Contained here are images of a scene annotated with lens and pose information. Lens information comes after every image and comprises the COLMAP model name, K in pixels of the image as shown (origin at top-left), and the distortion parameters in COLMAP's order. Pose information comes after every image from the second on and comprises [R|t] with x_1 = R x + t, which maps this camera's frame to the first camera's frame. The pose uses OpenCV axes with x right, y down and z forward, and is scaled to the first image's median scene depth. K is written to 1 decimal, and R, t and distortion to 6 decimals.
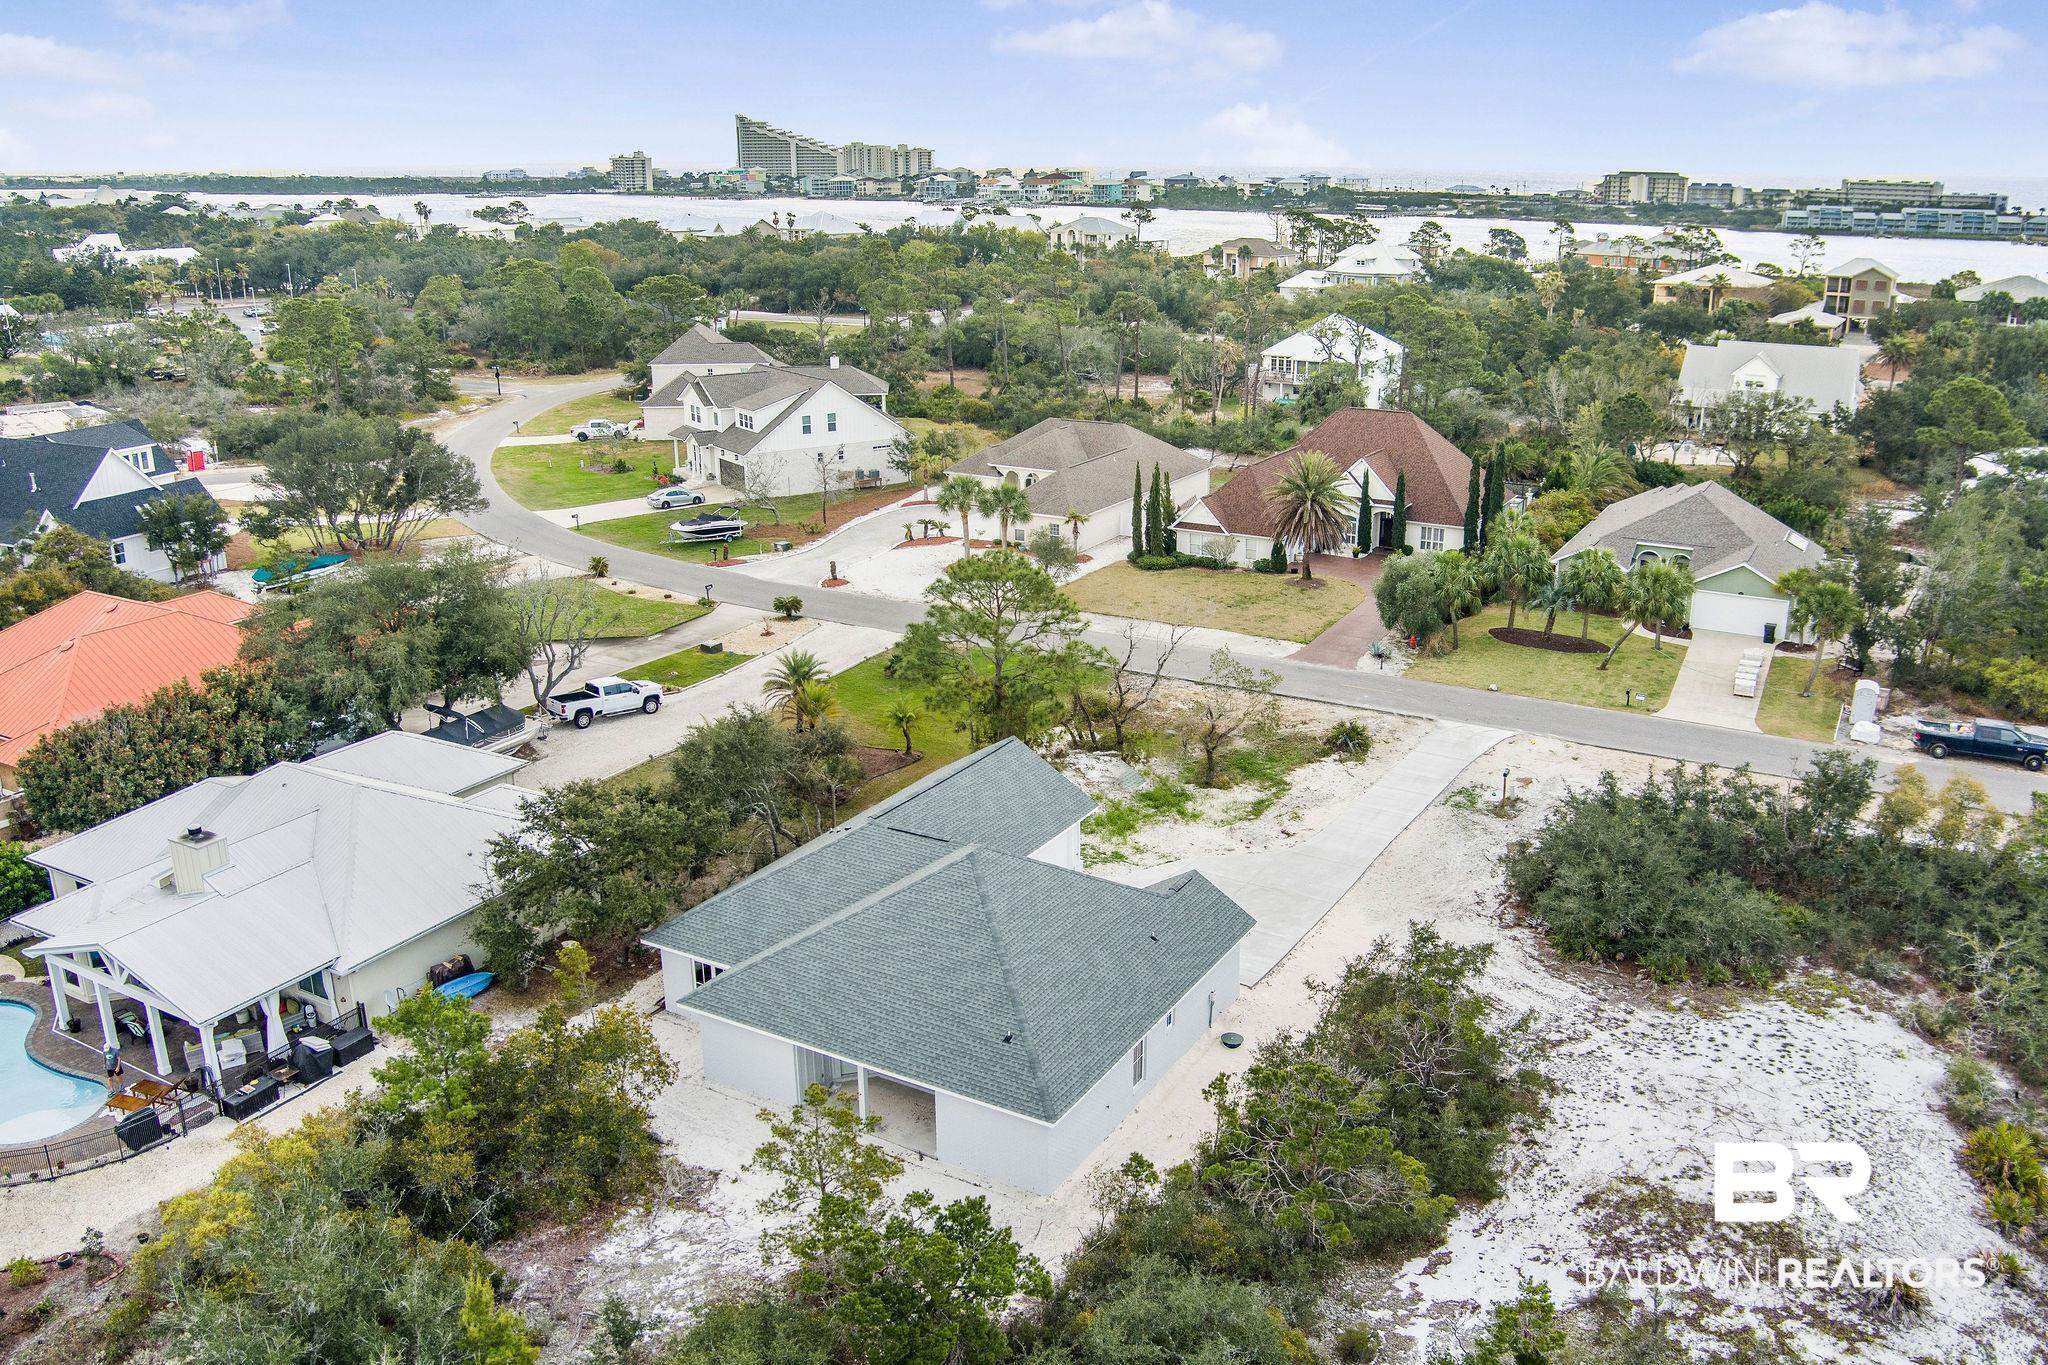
lens RADIAL K [[1658.1, 0, 1024.0], [0, 1658.1, 682.5], [0, 0, 1]] dist [-0.068436, 0.000077]
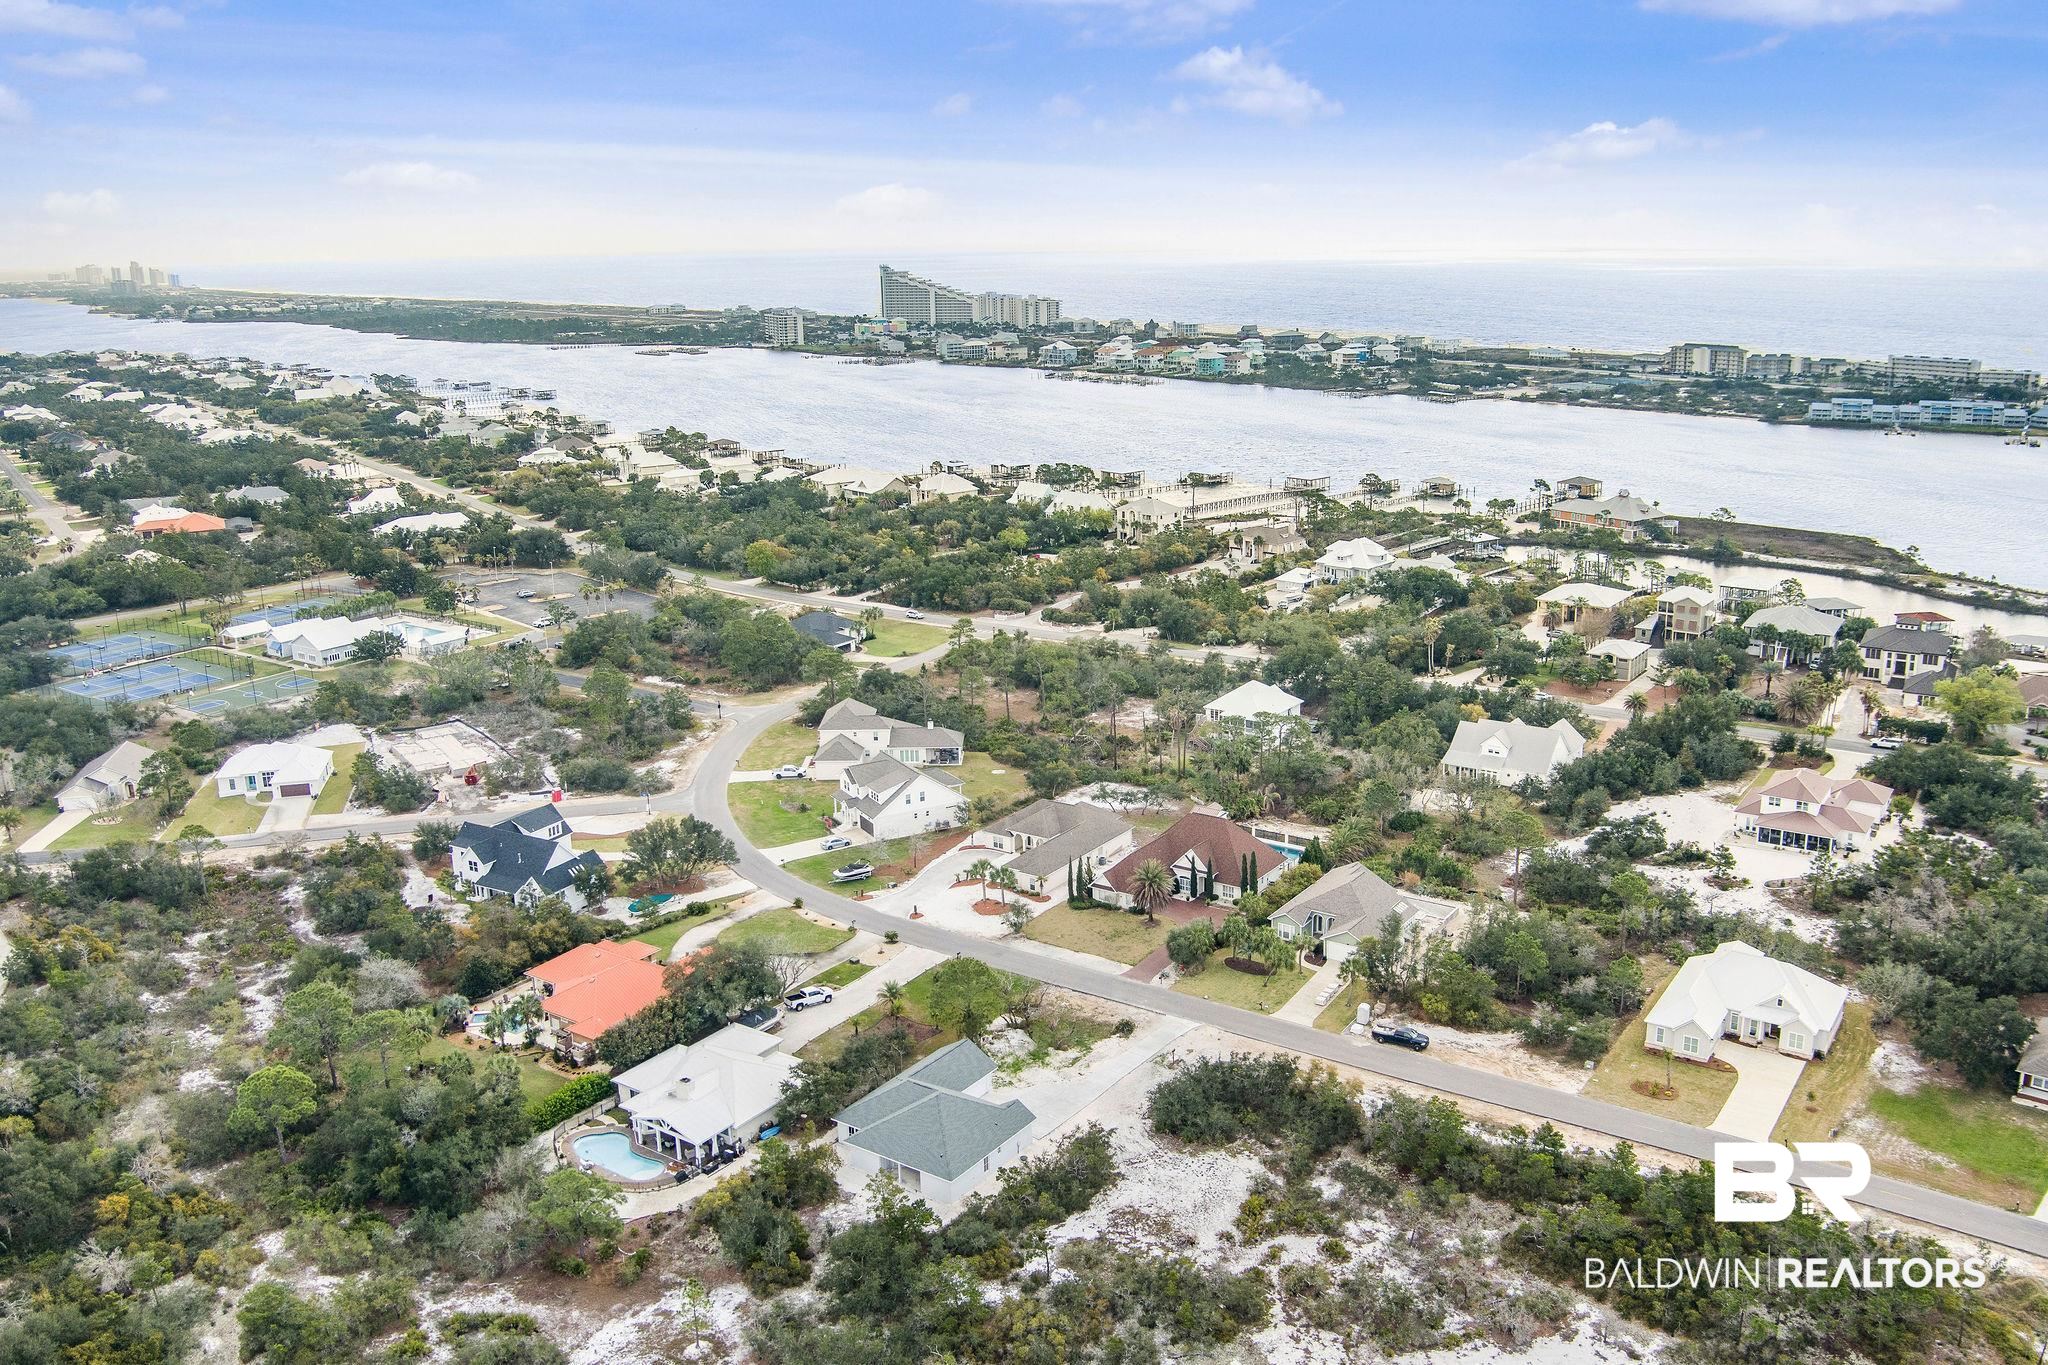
lens RADIAL K [[1658.1, 0, 1024.0], [0, 1658.1, 682.5], [0, 0, 1]] dist [-0.068436, 0.000077]
pose [[0.996566, 0.007002, -0.082509, 0.241019], [-0.011440, 0.998505, -0.053442, -0.320791], [0.082011, 0.054203, 0.995156, -1.339141]]
